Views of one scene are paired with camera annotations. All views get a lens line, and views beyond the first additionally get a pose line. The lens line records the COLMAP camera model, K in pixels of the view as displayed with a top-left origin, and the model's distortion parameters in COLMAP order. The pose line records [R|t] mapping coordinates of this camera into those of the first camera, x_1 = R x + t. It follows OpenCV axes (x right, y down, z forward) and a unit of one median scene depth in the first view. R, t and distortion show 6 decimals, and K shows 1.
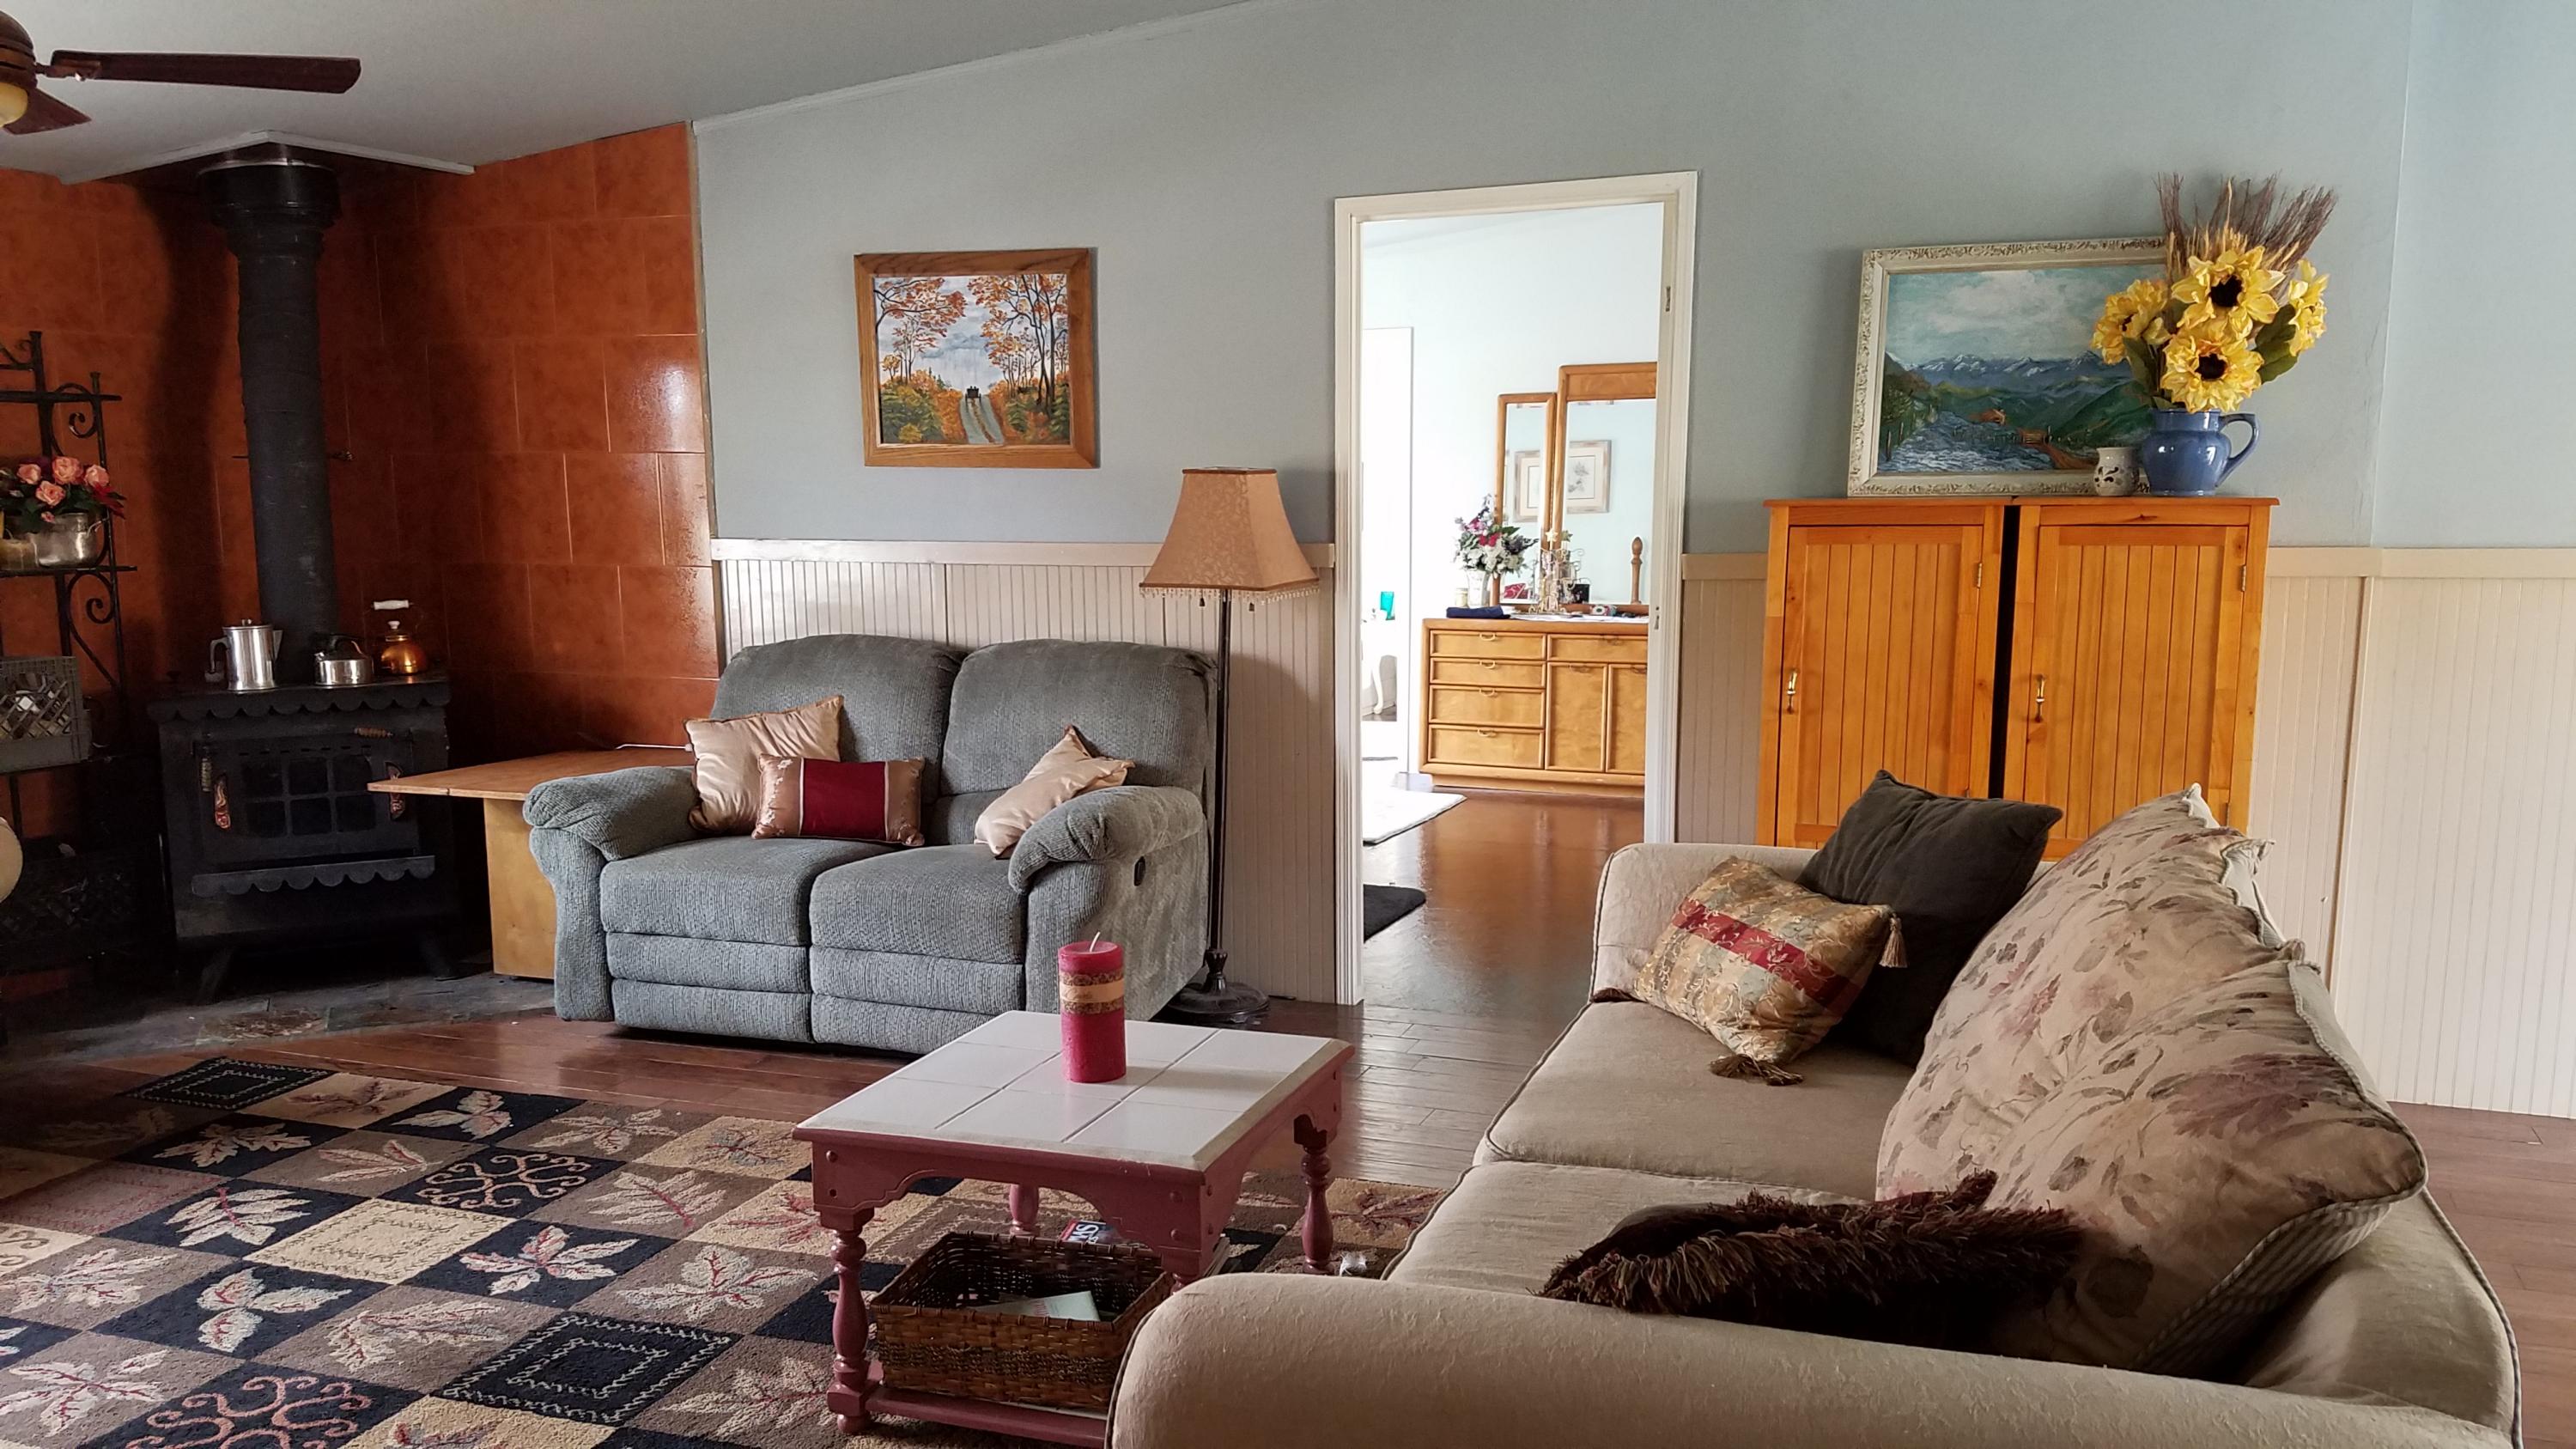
lens RADIAL K [[1962.2, 0, 1280.4], [0, 1962.2, 795.3], [0, 0, 1]] dist [0.274616, -0.555480]
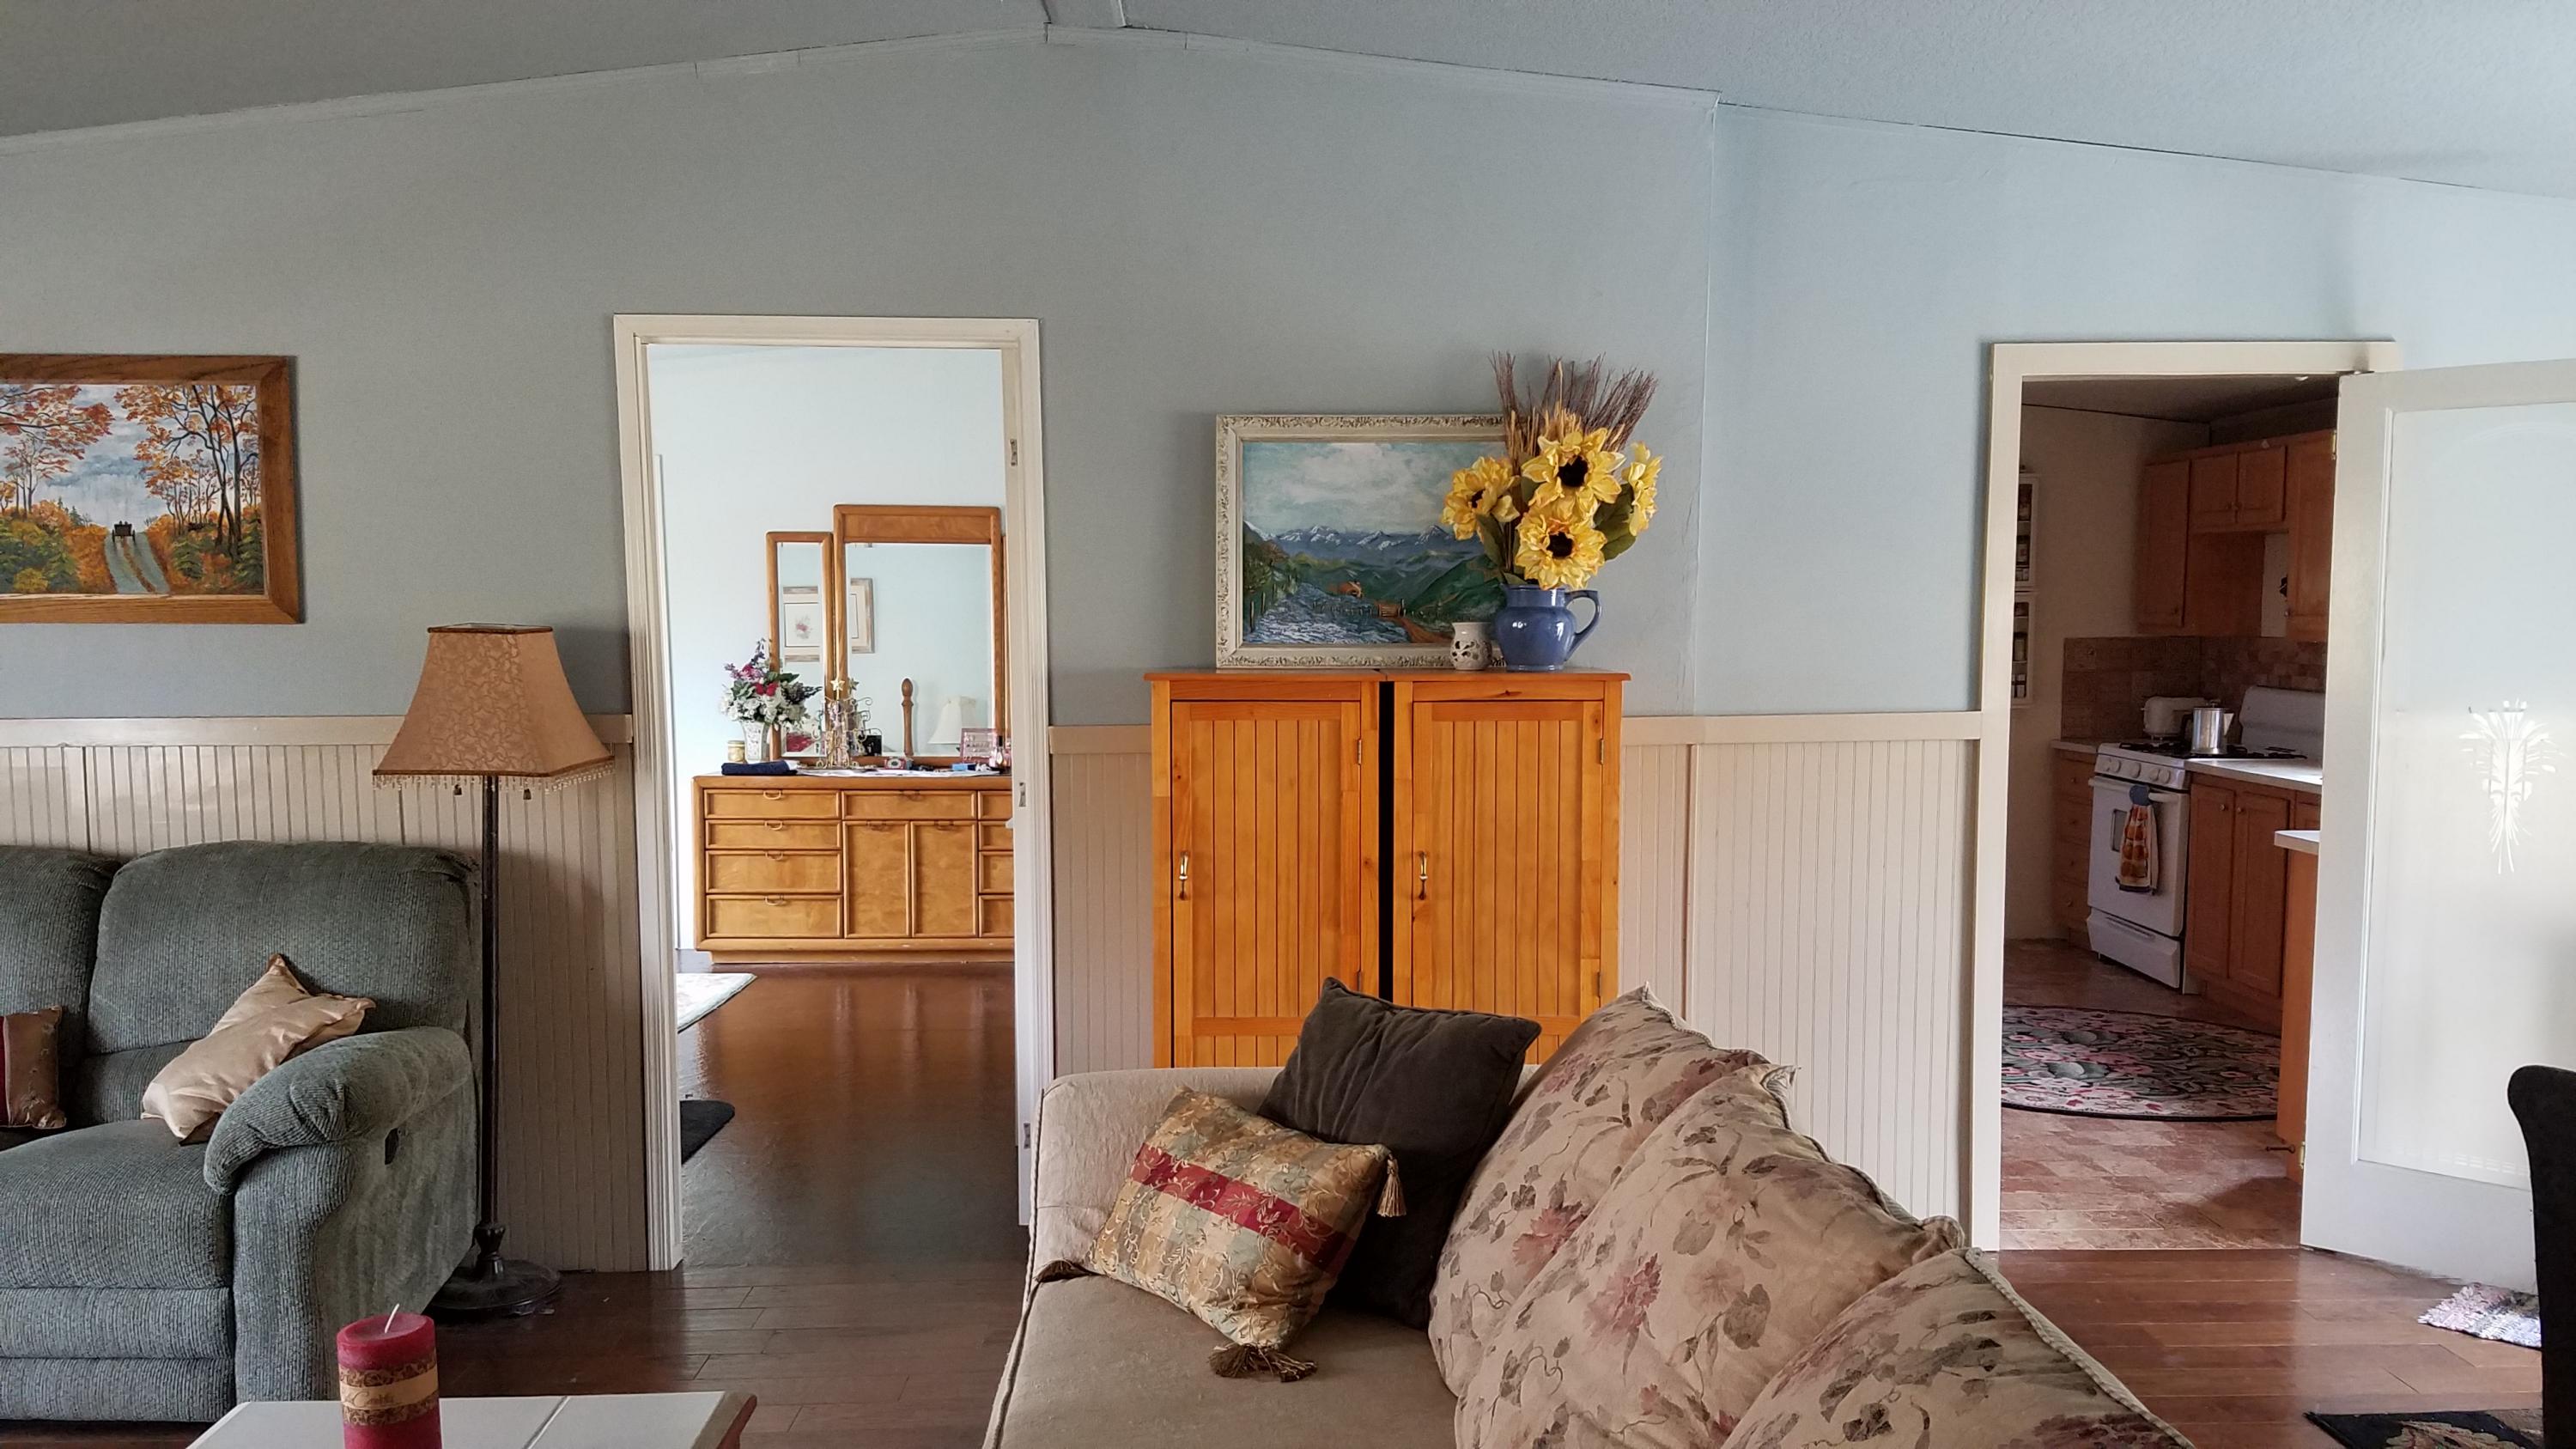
lens RADIAL K [[1962.2, 0, 1280.4], [0, 1962.2, 795.3], [0, 0, 1]] dist [0.274616, -0.555480]
pose [[0.925555, -0.033255, 0.377149, -0.045631], [0.056465, 0.997119, -0.050650, -0.039996], [-0.374378, 0.068176, 0.924767, 0.129375]]
